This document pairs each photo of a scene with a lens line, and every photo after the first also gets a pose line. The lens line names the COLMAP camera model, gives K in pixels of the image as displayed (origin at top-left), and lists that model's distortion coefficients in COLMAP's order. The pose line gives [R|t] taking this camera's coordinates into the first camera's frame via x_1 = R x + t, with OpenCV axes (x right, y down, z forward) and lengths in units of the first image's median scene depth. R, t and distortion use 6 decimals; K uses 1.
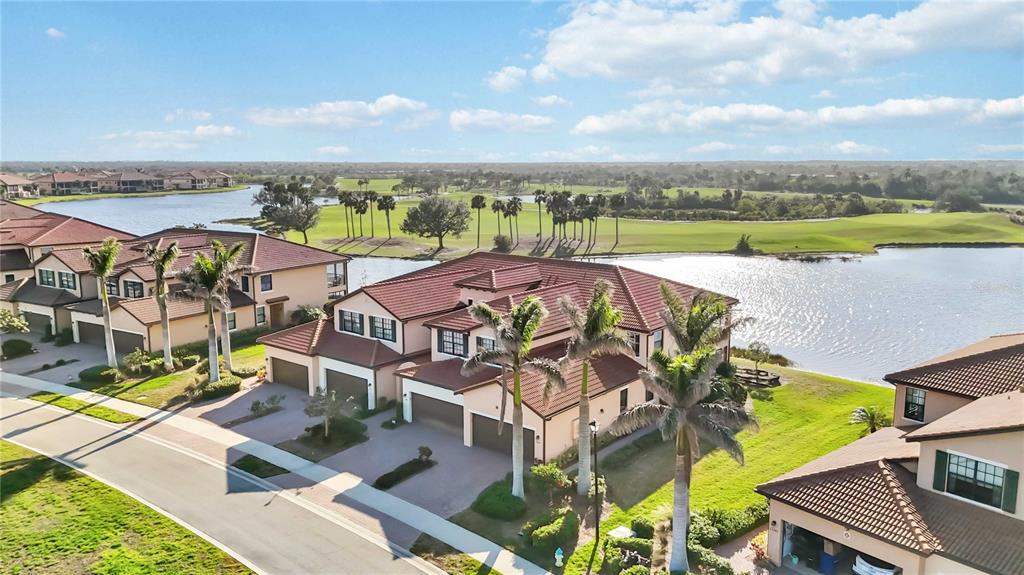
lens RADIAL K [[752.7, 0, 512.0], [0, 752.7, 287.5], [0, 0, 1]] dist [0.074363, -0.084451]
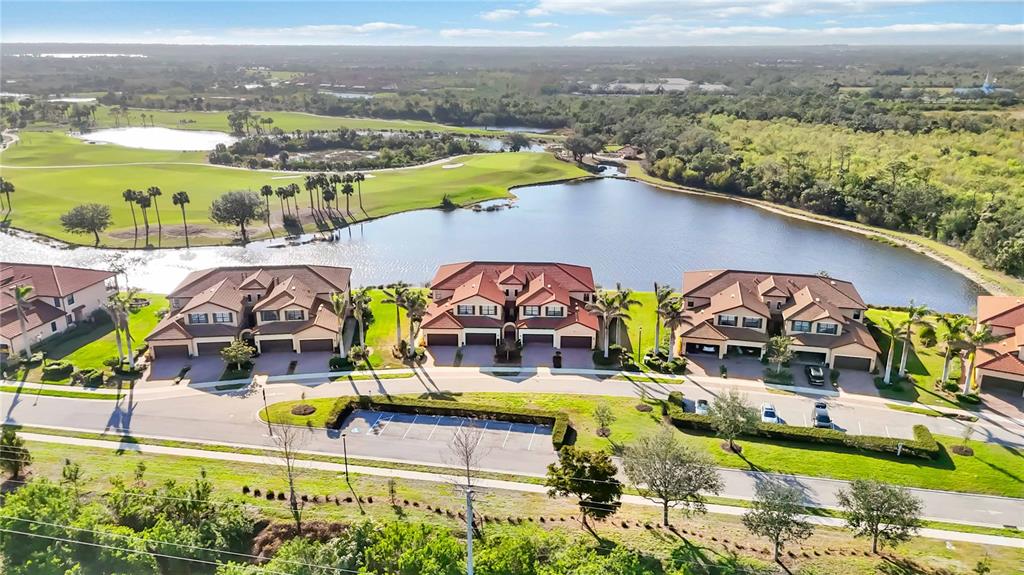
lens RADIAL K [[764.7, 0, 512.0], [0, 764.7, 287.5], [0, 0, 1]] dist [0.074240, -0.078959]
pose [[0.793164, -0.181360, 0.581377, -1.331116], [0.096056, 0.979935, 0.174642, -0.374198], [-0.601385, -0.082675, 0.794670, -0.775677]]
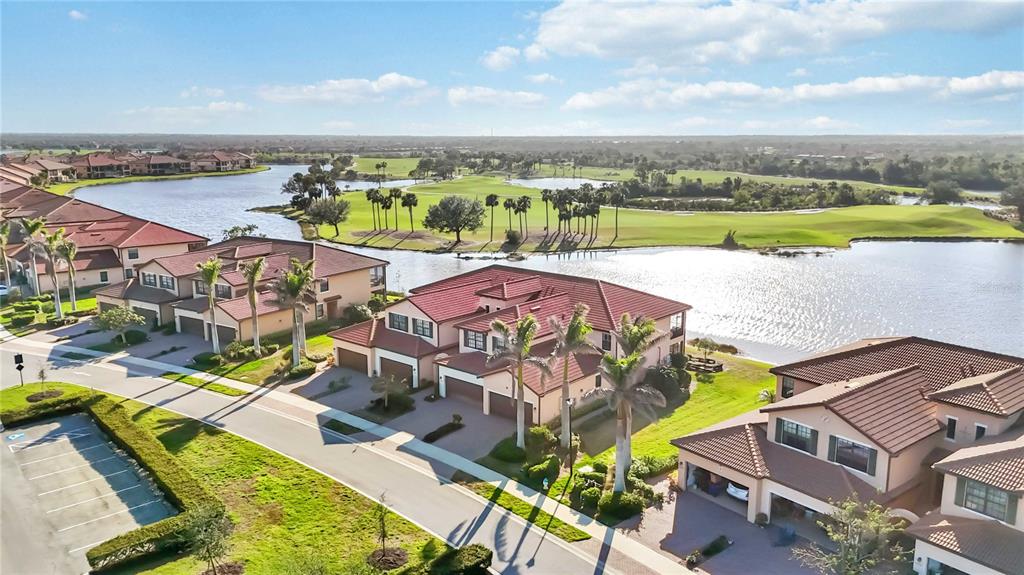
lens RADIAL K [[752.7, 0, 512.0], [0, 752.7, 287.5], [0, 0, 1]] dist [0.074363, -0.084451]
pose [[0.999869, 0.005324, -0.015299, 0.007853], [-0.004791, 0.999387, 0.034671, -0.061290], [0.015474, -0.034593, 0.999282, -0.320269]]
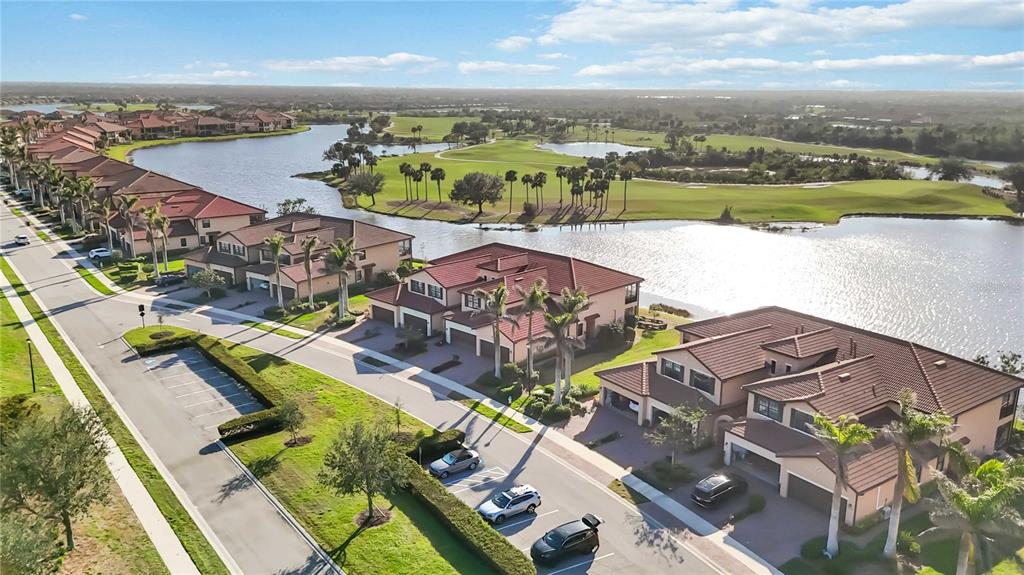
lens RADIAL K [[775.0, 0, 512.0], [0, 775.0, 287.5], [0, 0, 1]] dist [0.084868, -0.104748]
pose [[0.997435, 0.026431, -0.066517, 0.124240], [-0.020511, 0.995895, 0.088157, -0.114130], [0.068574, -0.086566, 0.993883, -0.766272]]
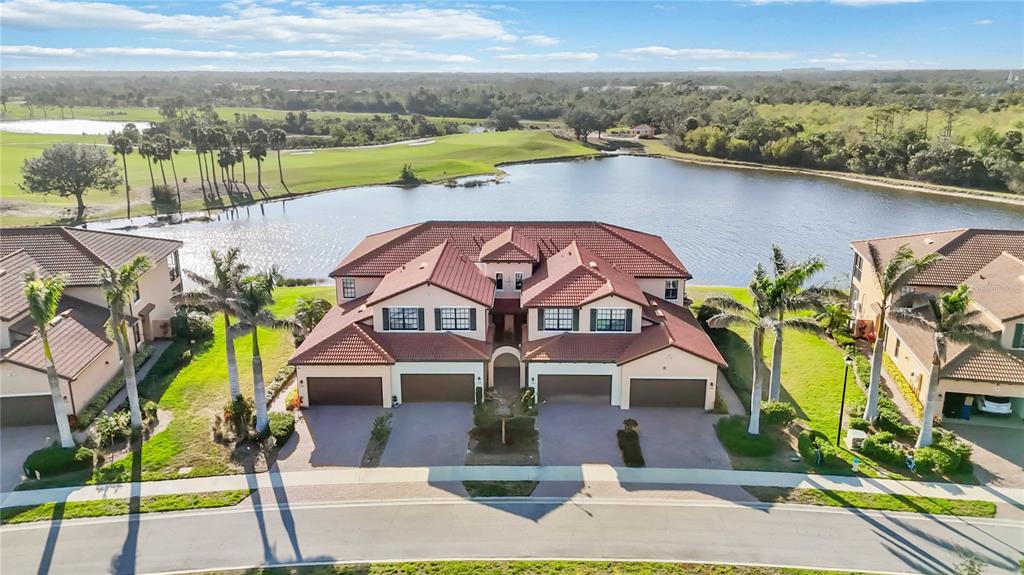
lens RADIAL K [[752.7, 0, 512.0], [0, 752.7, 287.5], [0, 0, 1]] dist [0.074363, -0.084451]
pose [[0.779826, -0.171749, 0.601974, -0.639188], [0.103404, 0.983759, 0.146720, -0.108733], [-0.617396, -0.052169, 0.784920, 0.205861]]
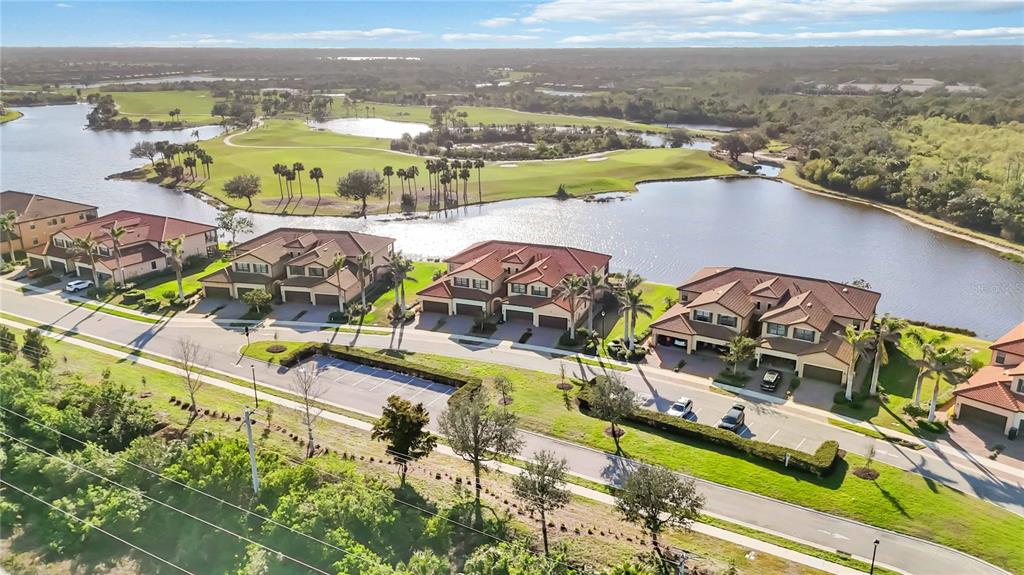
lens RADIAL K [[752.7, 0, 512.0], [0, 752.7, 287.5], [0, 0, 1]] dist [0.074363, -0.084451]
pose [[0.945953, -0.099674, 0.308607, -0.757794], [0.054031, 0.986736, 0.153079, -0.272100], [-0.319772, -0.128131, 0.938791, -1.163484]]
